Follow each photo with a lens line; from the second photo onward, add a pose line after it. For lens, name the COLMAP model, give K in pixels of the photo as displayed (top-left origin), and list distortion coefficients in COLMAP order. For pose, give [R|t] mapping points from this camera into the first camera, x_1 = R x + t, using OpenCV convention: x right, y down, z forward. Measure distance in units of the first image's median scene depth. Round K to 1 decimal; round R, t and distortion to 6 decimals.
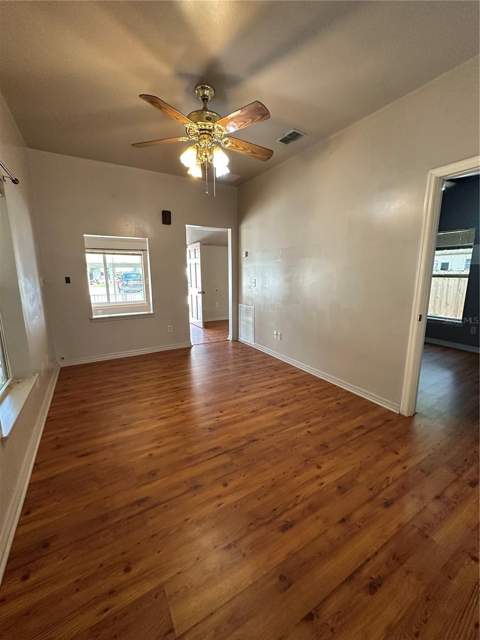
lens RADIAL K [[254.4, 0, 240.9], [0, 254.4, 321.9], [0, 0, 1]] dist [-0.000424, -0.000228]
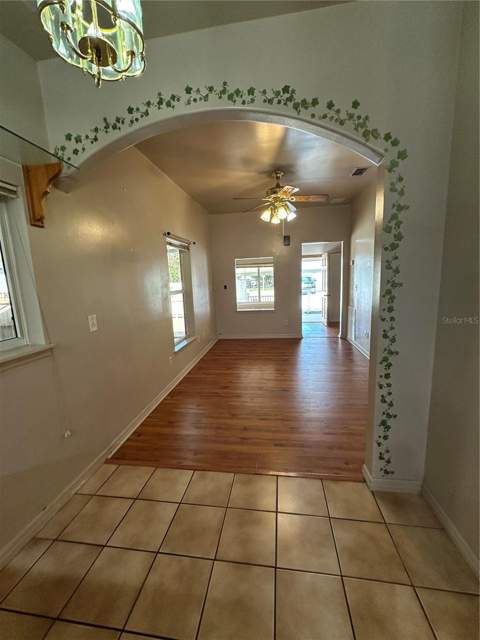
lens RADIAL K [[254.4, 0, 241.4], [0, 254.4, 321.0], [0, 0, 1]] dist [-0.000424, -0.000228]
pose [[0.782967, 0.075529, -0.617460, 0.418632], [-0.082780, 0.996424, 0.016916, 0.020494], [0.616530, 0.037869, 0.786420, -0.224266]]
